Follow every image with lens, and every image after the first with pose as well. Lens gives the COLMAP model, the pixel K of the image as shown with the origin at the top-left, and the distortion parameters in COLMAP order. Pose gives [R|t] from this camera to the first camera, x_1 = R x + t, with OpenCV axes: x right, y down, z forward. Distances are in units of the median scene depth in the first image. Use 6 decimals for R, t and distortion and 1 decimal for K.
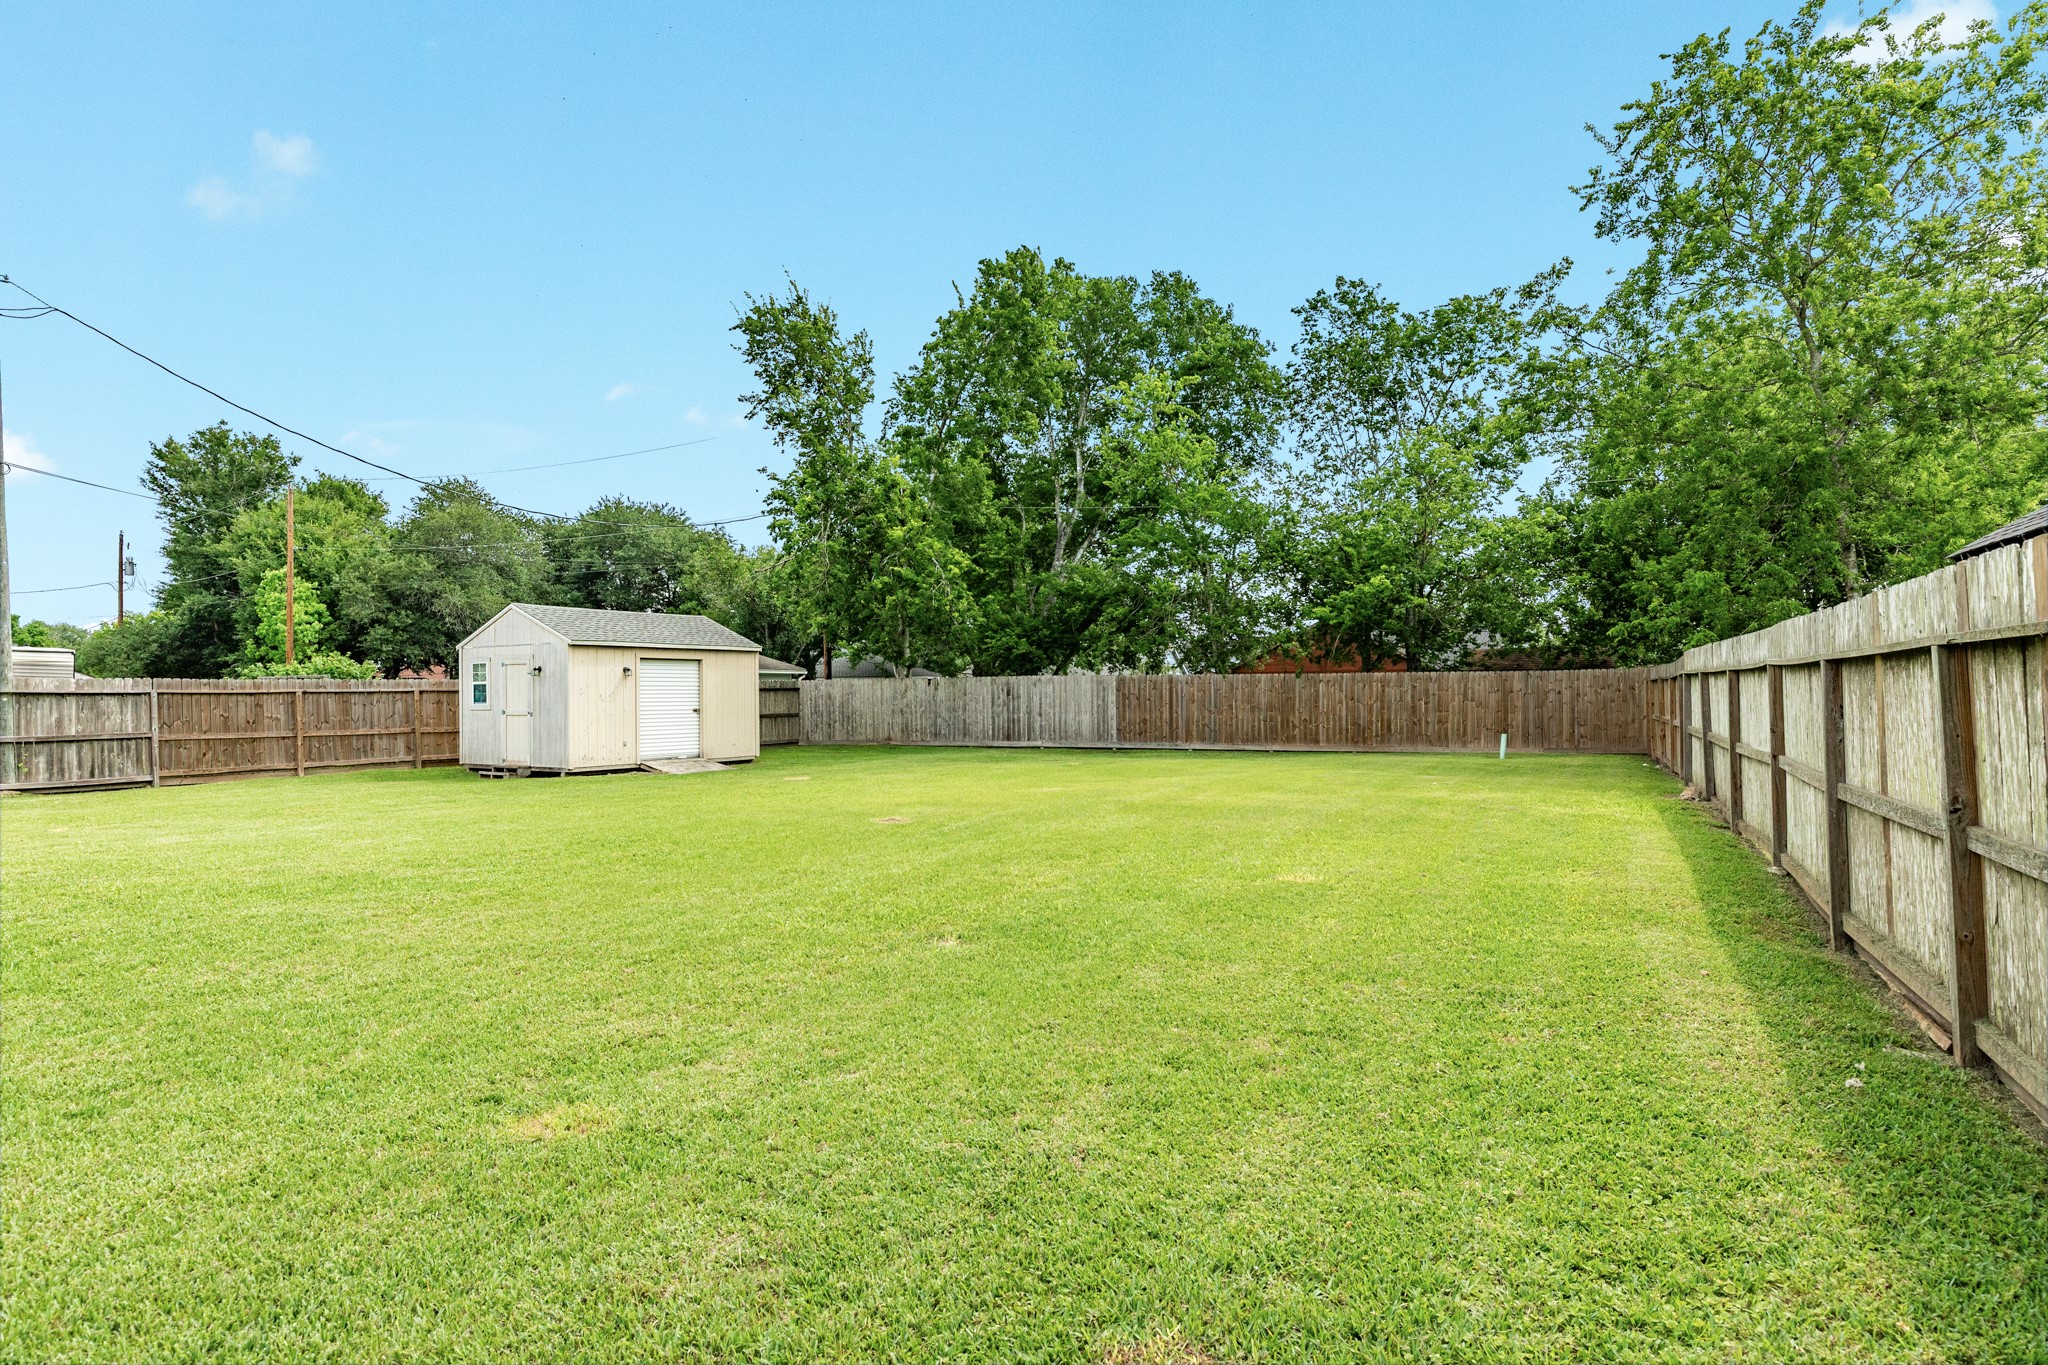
lens RADIAL K [[1141.4, 0, 1024.0], [0, 1141.4, 682.5], [0, 0, 1]] dist [0.017267, -0.000586]
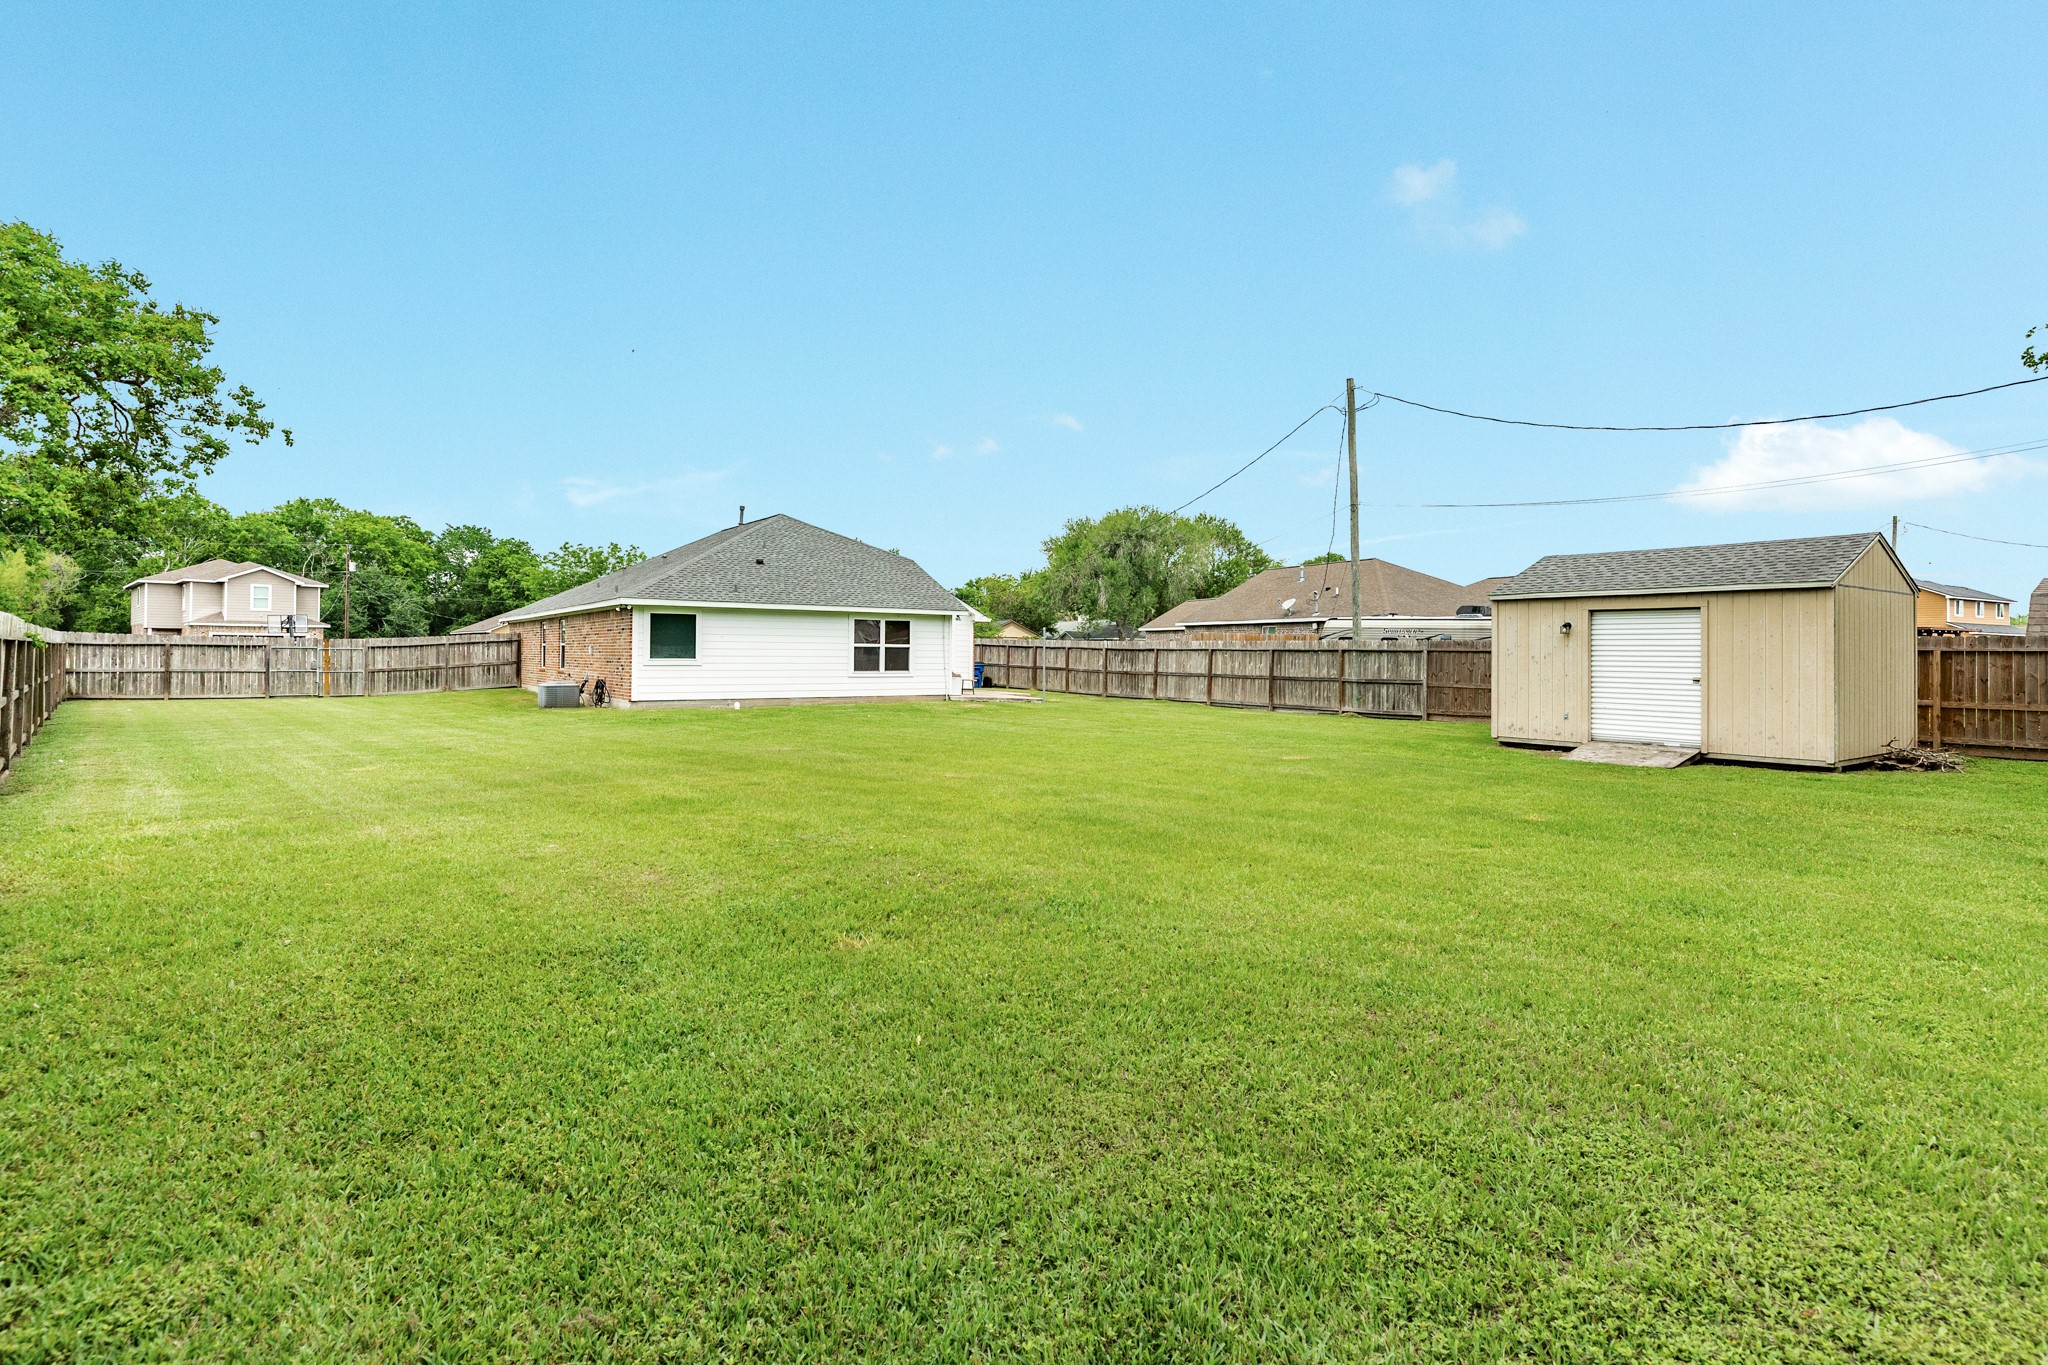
lens RADIAL K [[1025.5, 0, 1021.4], [0, 1025.5, 688.5], [0, 0, 1]] dist [0.001088, -0.000214]
pose [[-0.379024, 0.036348, -0.924673, 0.396466], [-0.000684, 0.999217, 0.039558, 0.004051], [0.925387, 0.015626, -0.378702, 0.750254]]
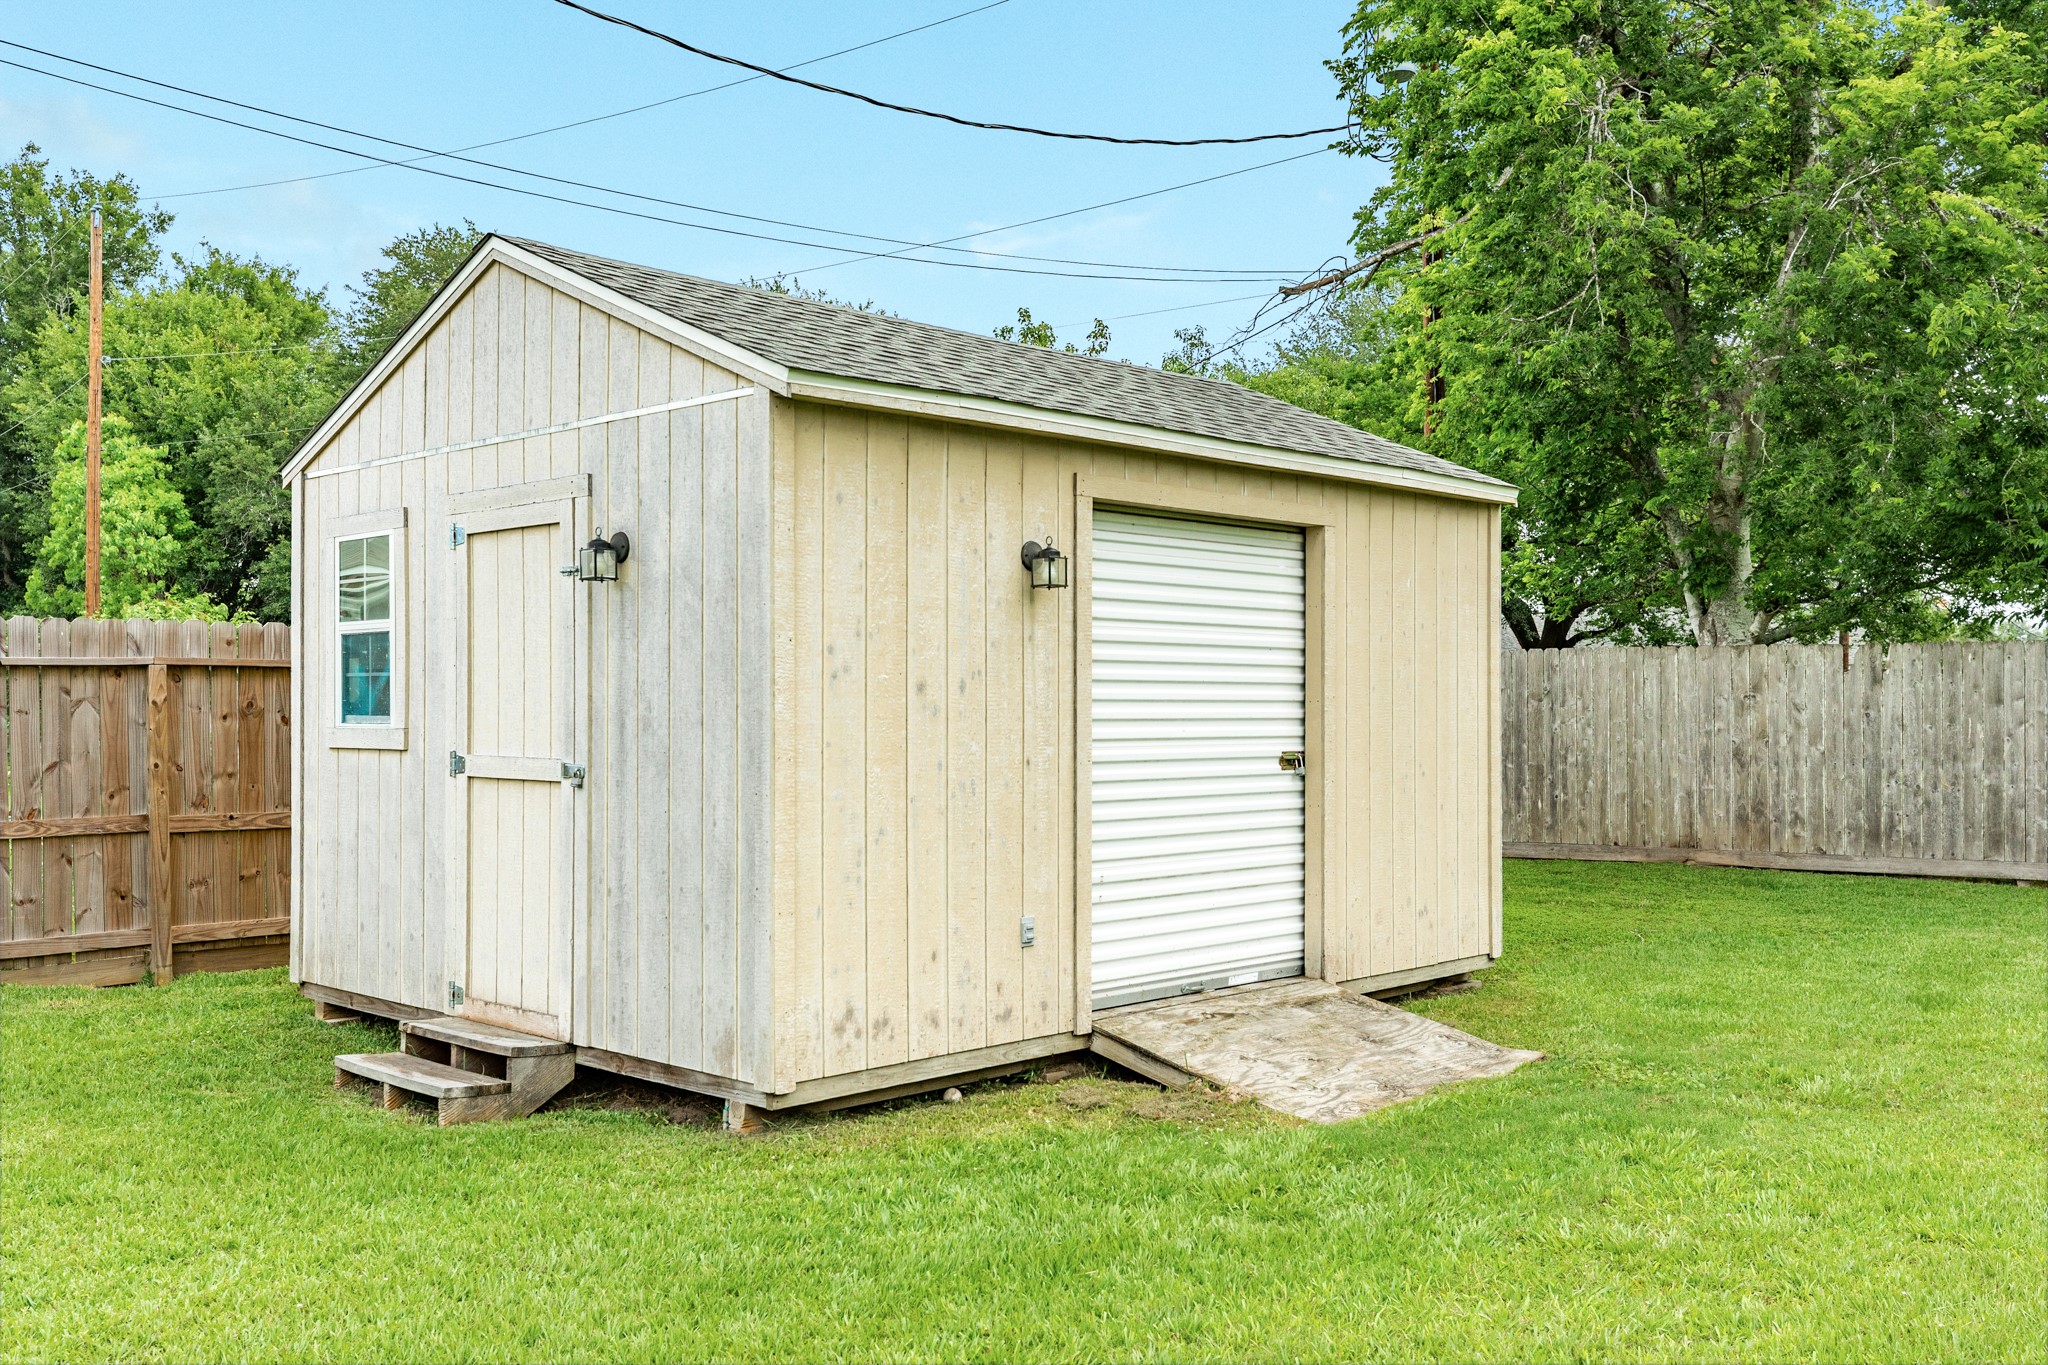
lens RADIAL K [[1892.6, 0, 1024.0], [0, 1892.6, 682.5], [0, 0, 1]] dist [0.012617, 0.013184]
pose [[0.982180, 0.006983, -0.187812, -0.236453], [-0.007046, 0.999975, 0.000329, 0.008652], [0.187810, 0.001000, 0.982205, 0.558571]]
